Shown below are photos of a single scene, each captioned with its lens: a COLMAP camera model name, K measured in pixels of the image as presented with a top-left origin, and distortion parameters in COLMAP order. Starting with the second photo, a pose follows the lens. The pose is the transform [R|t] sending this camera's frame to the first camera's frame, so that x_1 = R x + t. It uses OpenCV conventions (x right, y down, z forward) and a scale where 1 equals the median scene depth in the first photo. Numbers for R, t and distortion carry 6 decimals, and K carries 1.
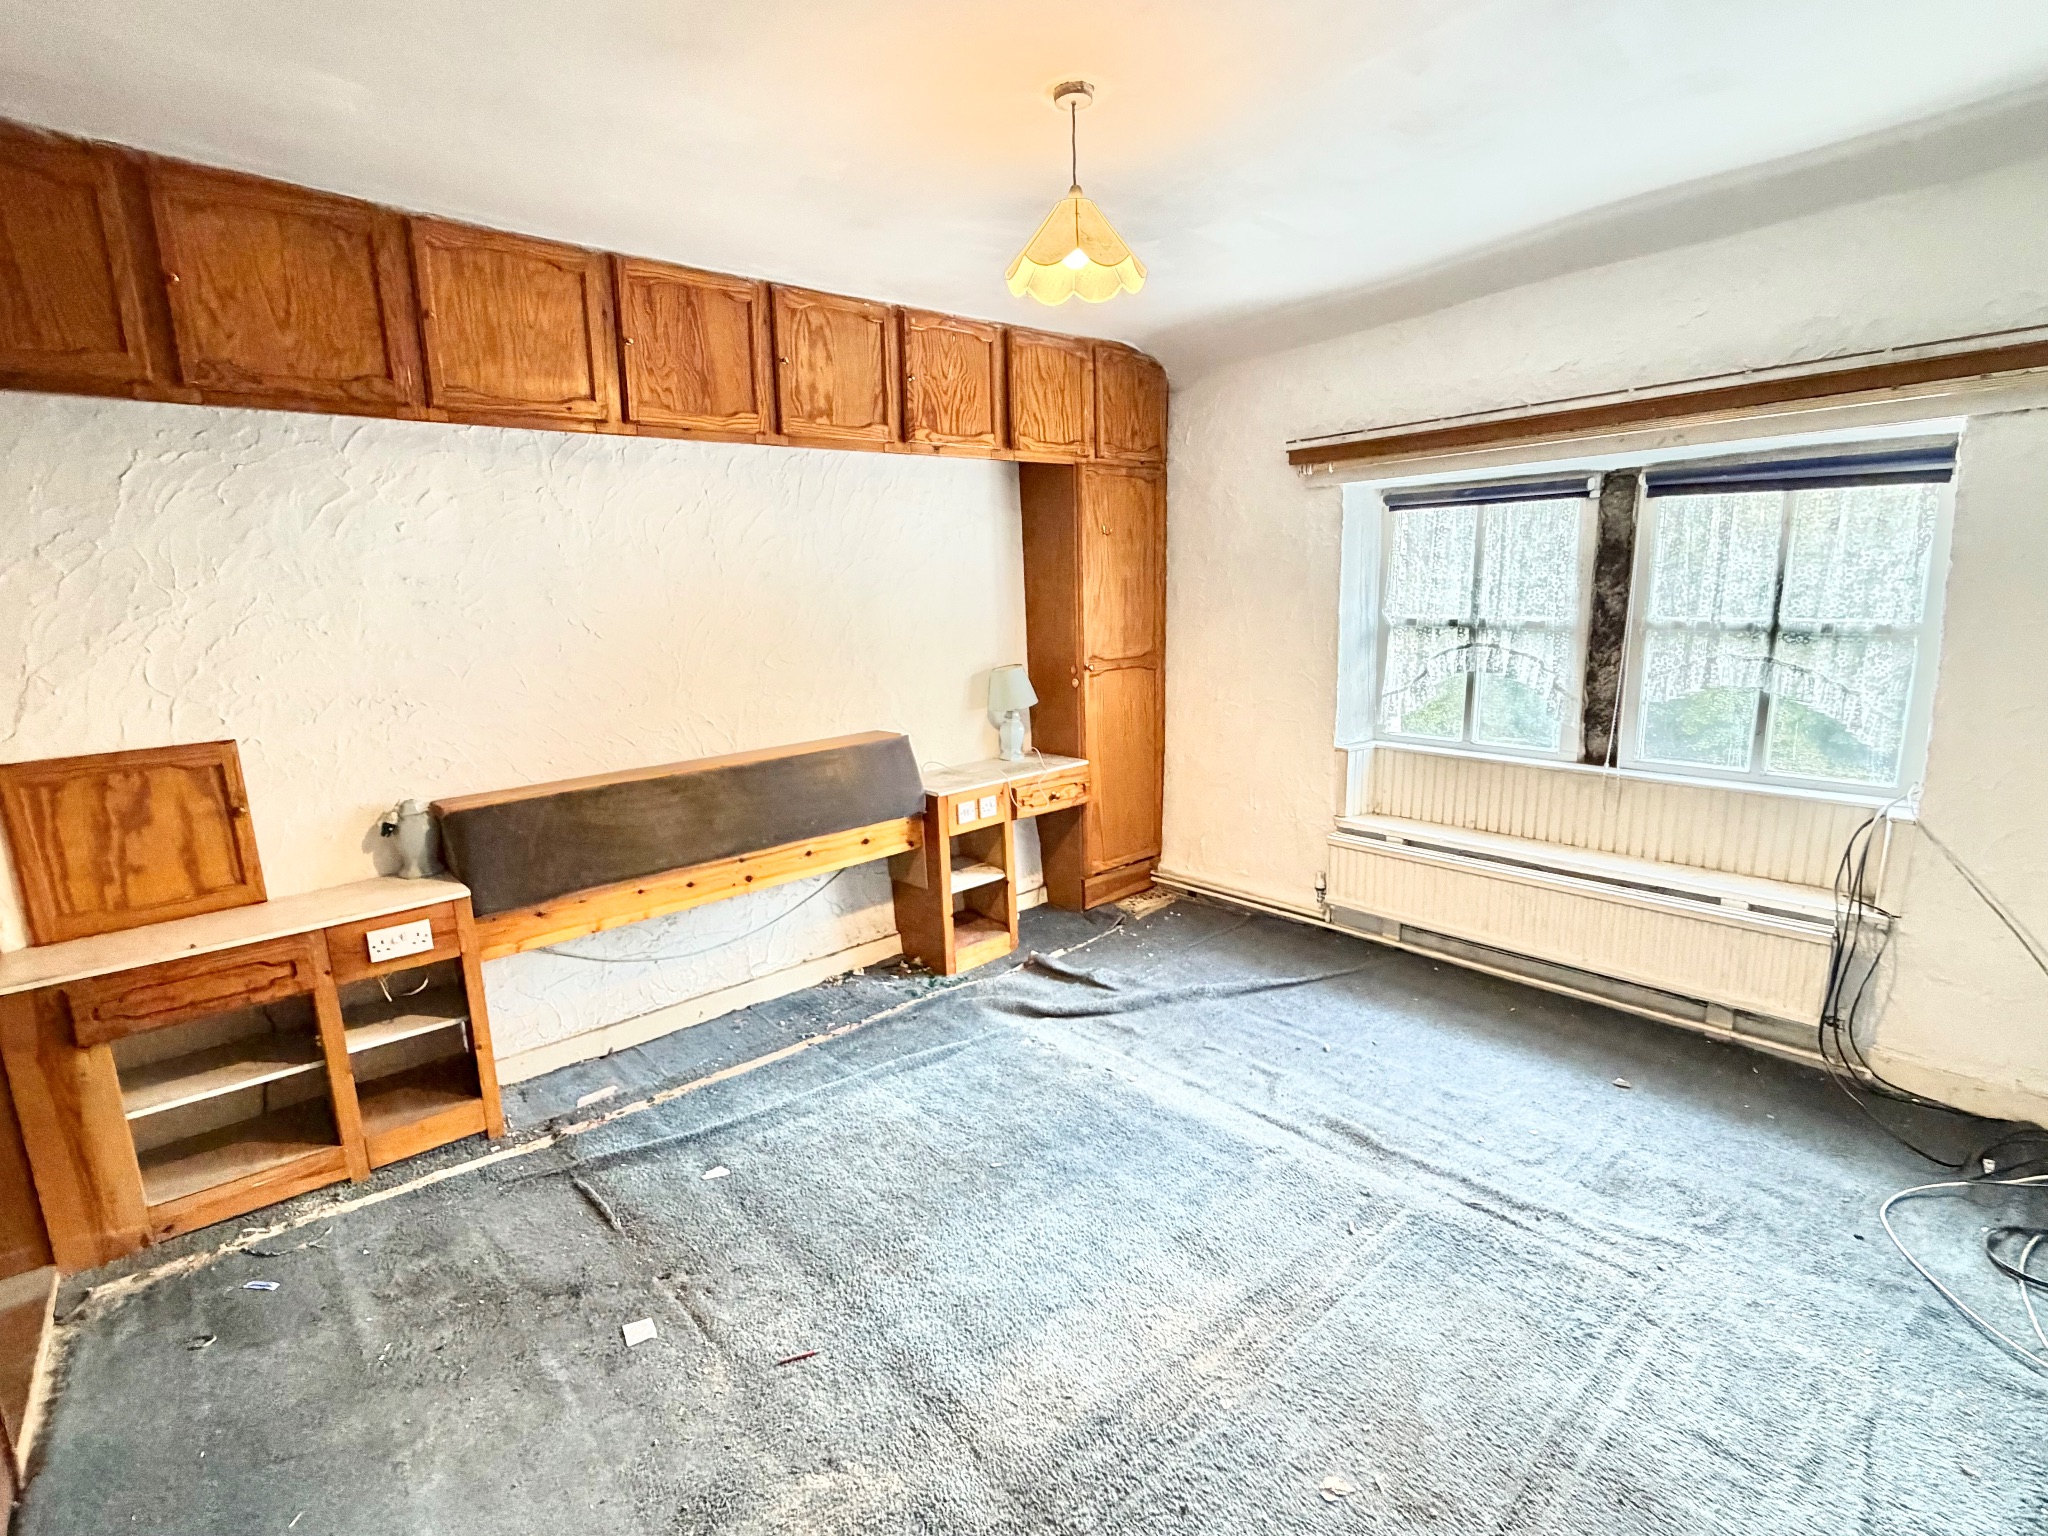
lens RADIAL K [[965.8, 0, 1024.0], [0, 965.8, 768.0], [0, 0, 1]] dist [-0.000049, 0.000361]
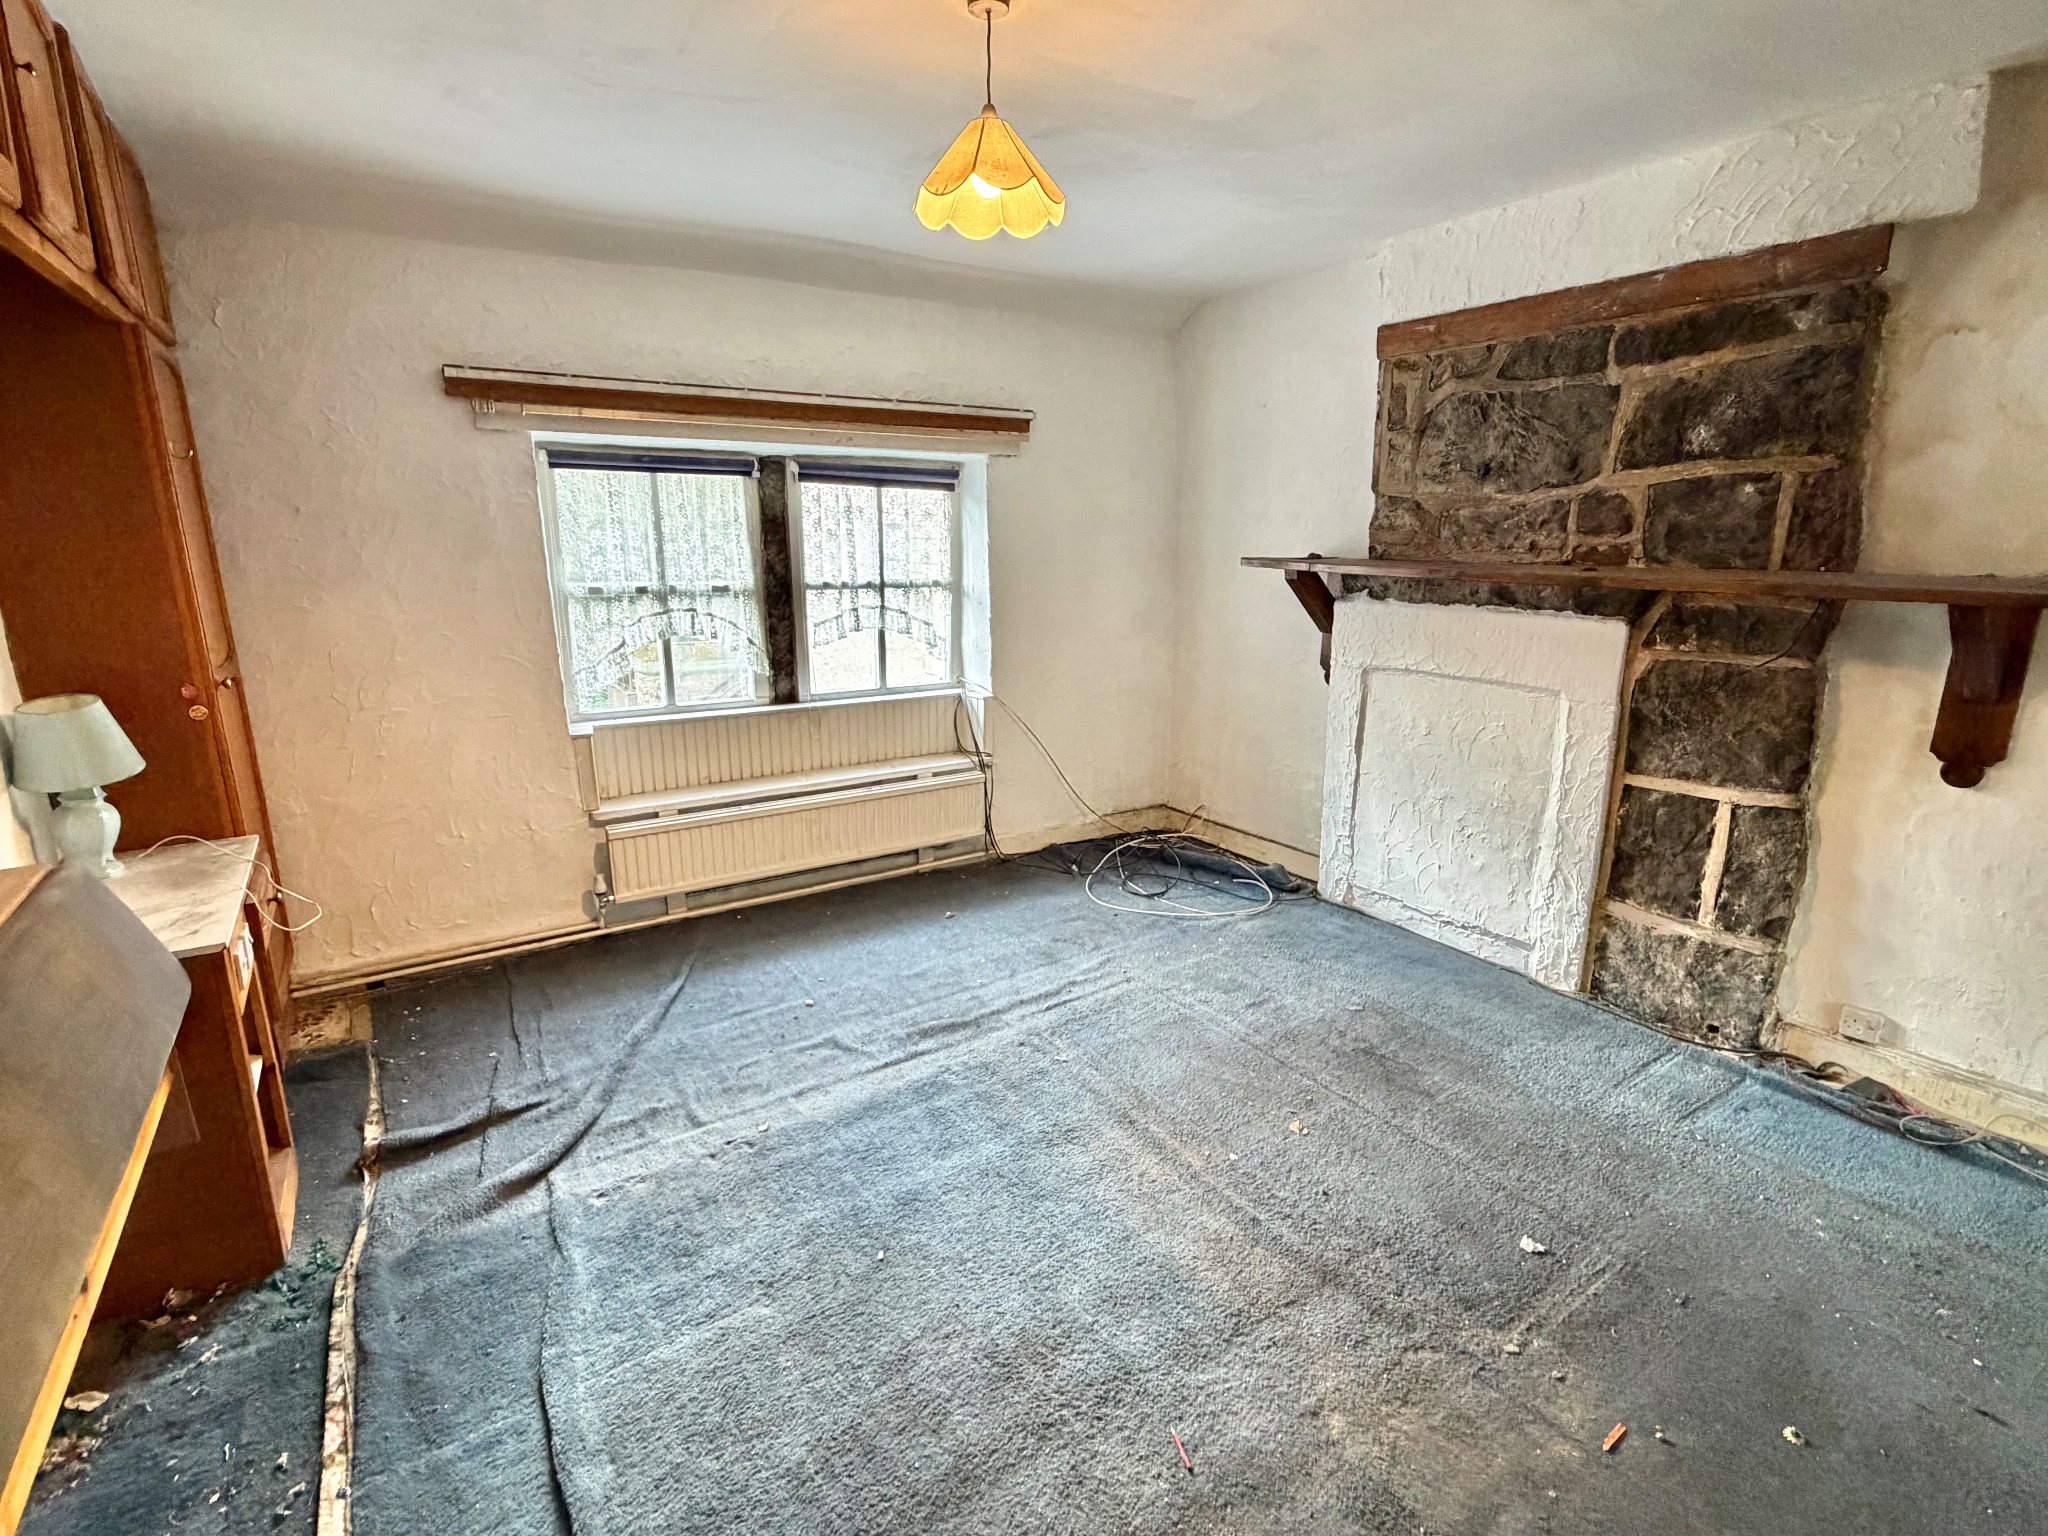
lens RADIAL K [[965.8, 0, 1024.0], [0, 965.8, 768.0], [0, 0, 1]] dist [-0.000049, 0.000361]
pose [[0.143687, -0.204081, 0.968352, -0.537372], [0.180454, 0.967503, 0.177126, -0.083542], [-0.973032, 0.149292, 0.175845, 0.504095]]
